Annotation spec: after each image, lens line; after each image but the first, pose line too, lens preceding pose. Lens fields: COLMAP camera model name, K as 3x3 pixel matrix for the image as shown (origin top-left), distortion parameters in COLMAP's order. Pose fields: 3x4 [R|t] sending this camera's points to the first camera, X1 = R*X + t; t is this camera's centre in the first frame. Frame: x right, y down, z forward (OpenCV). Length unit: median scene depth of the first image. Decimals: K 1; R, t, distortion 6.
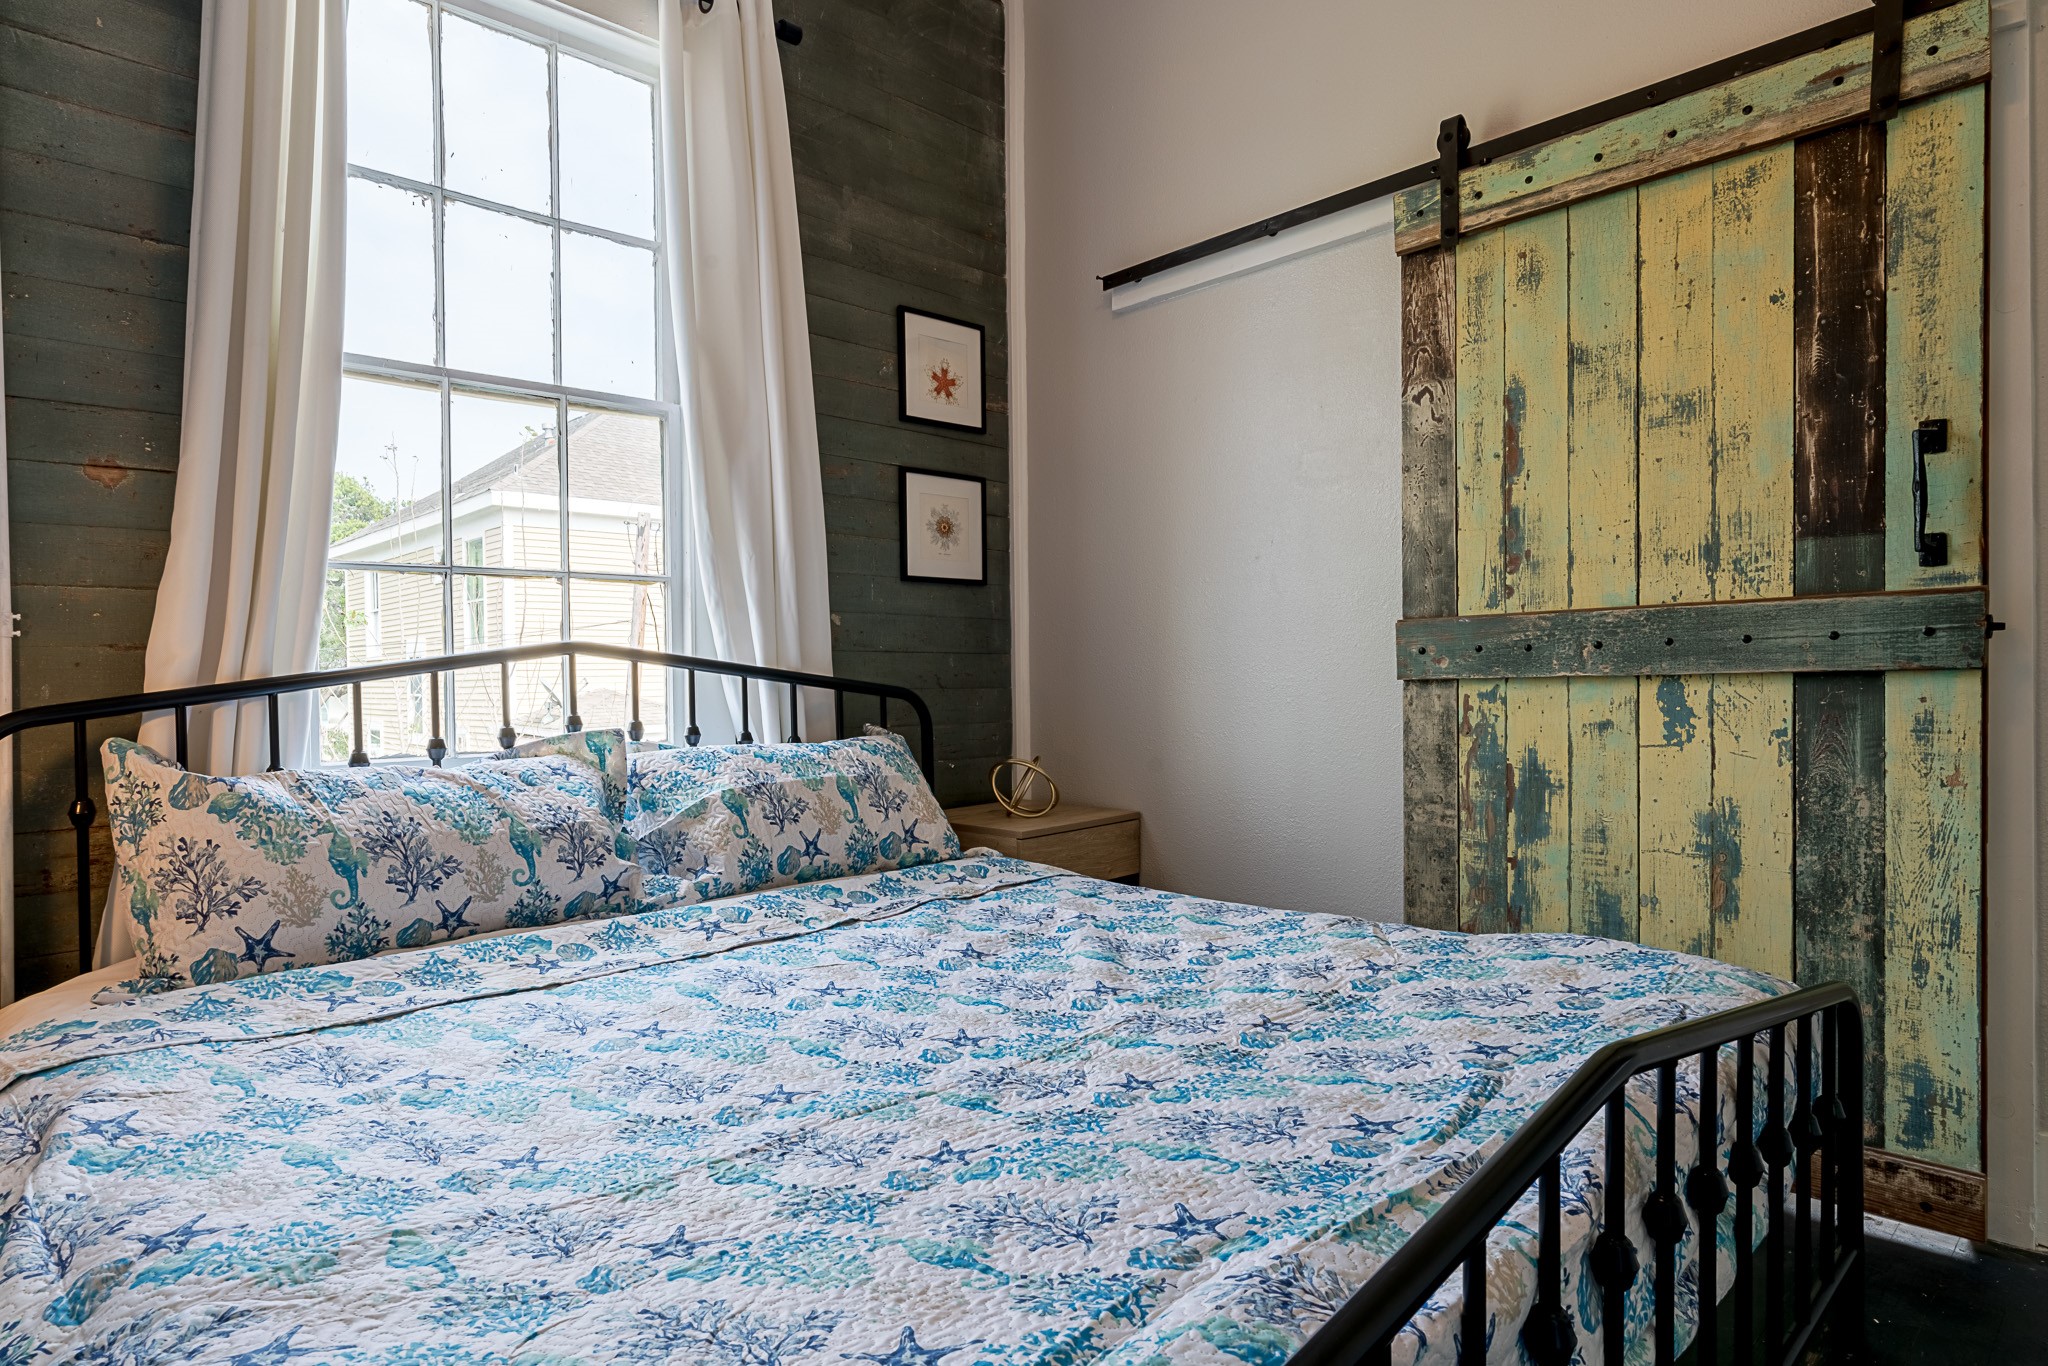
lens RADIAL K [[1159.9, 0, 1016.4], [0, 1159.9, 687.3], [0, 0, 1]] dist [-0.008401, 0.005484]
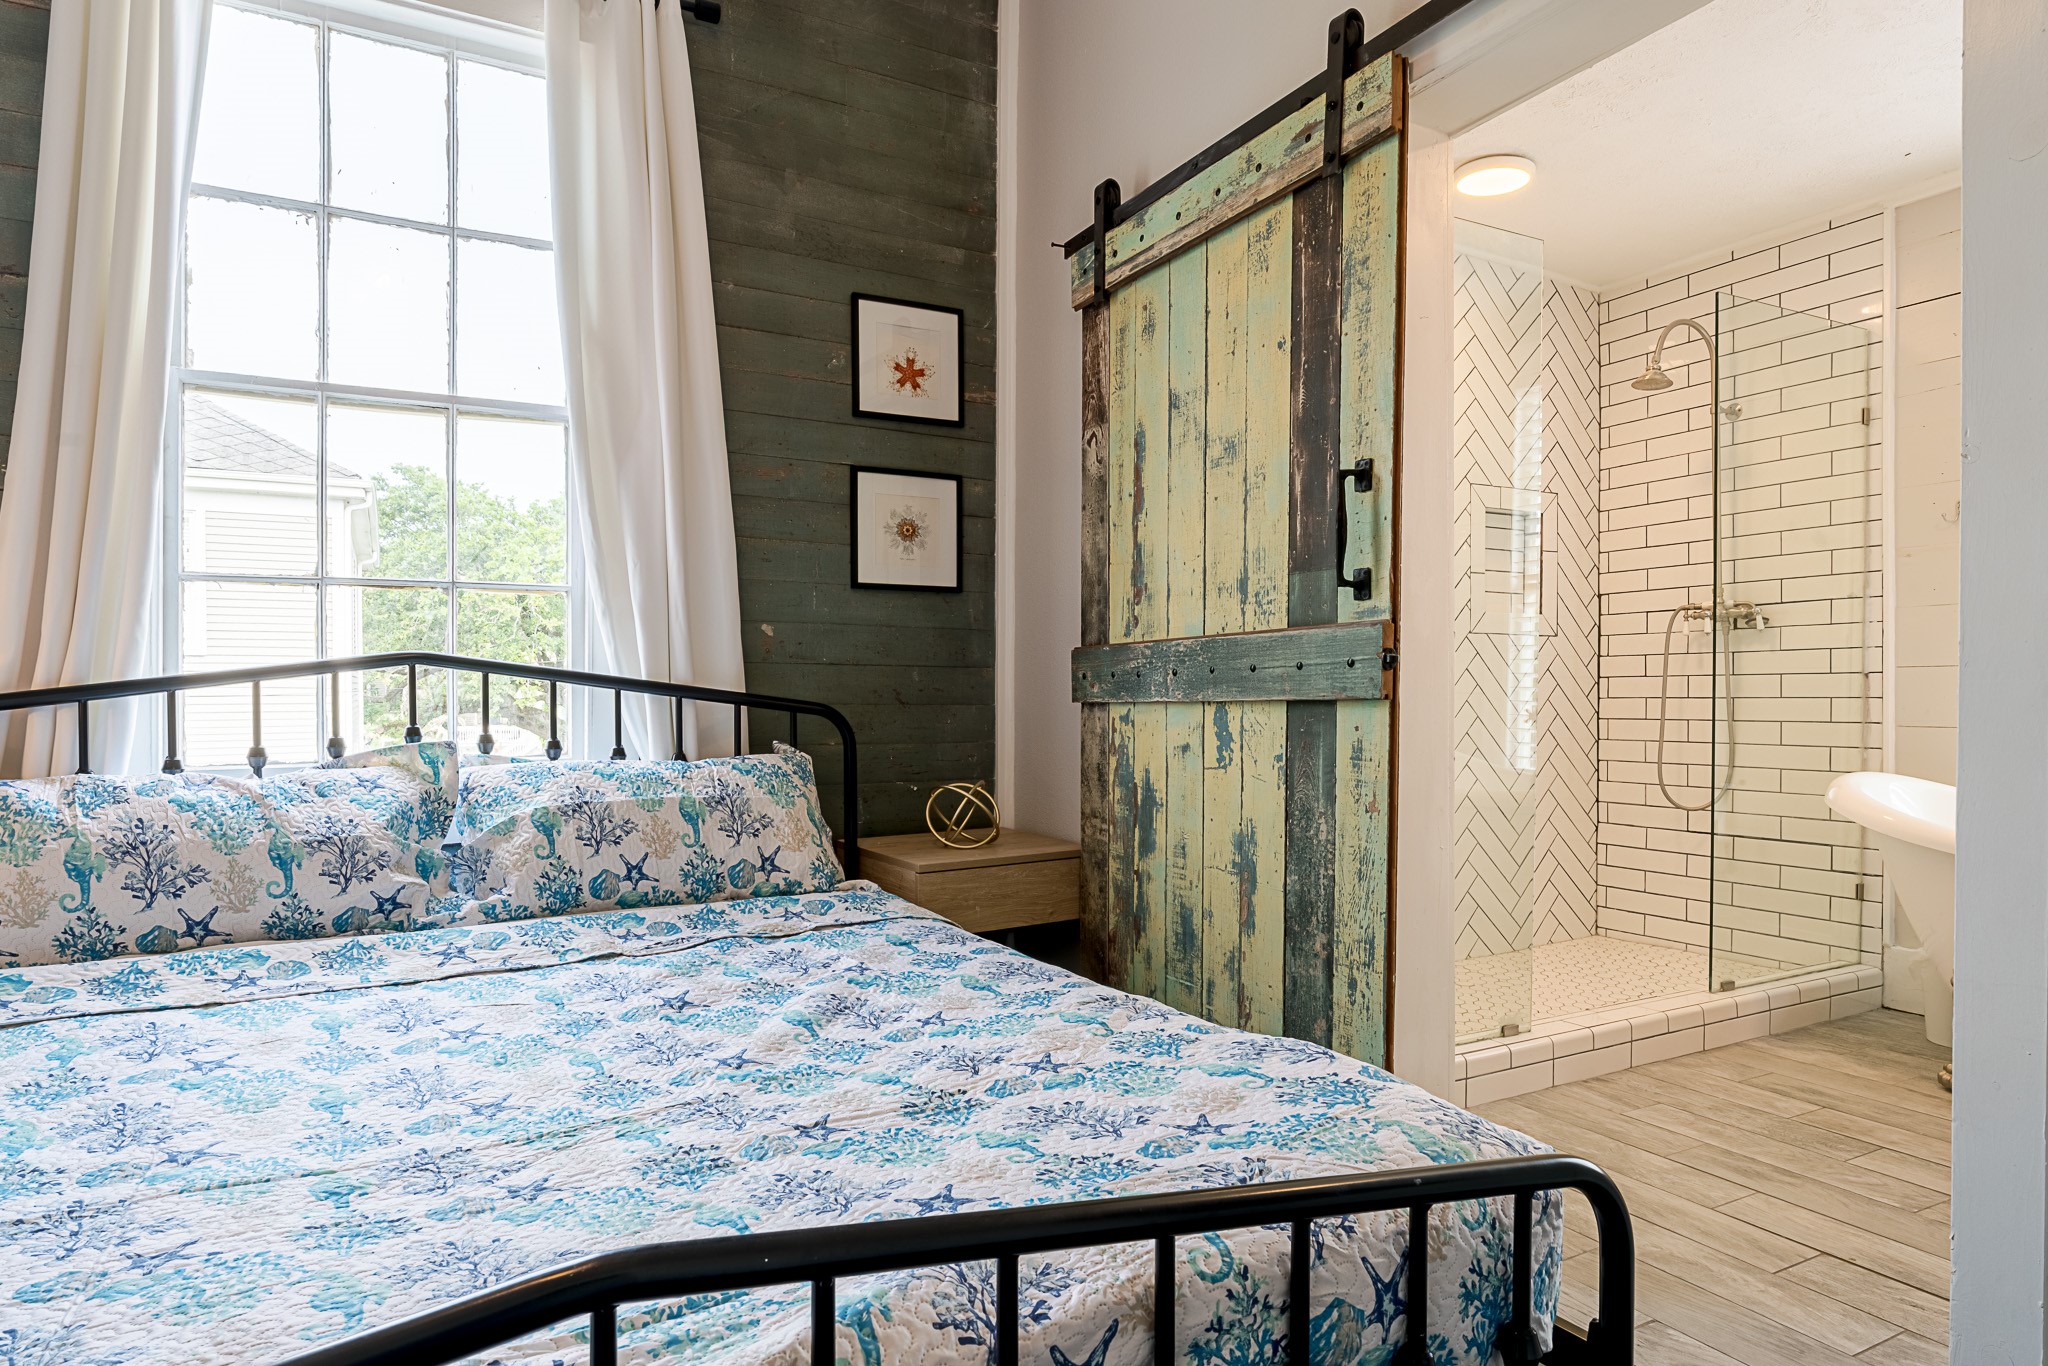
lens RADIAL K [[1179.4, 0, 1020.0], [0, 1179.4, 708.4], [0, 0, 1]] dist [-0.016584, 0.011206]
pose [[0.967798, 0.017195, -0.251139, 0.373193], [-0.015118, 0.999834, 0.010197, -0.009466], [0.251272, -0.006072, 0.967897, 0.158839]]
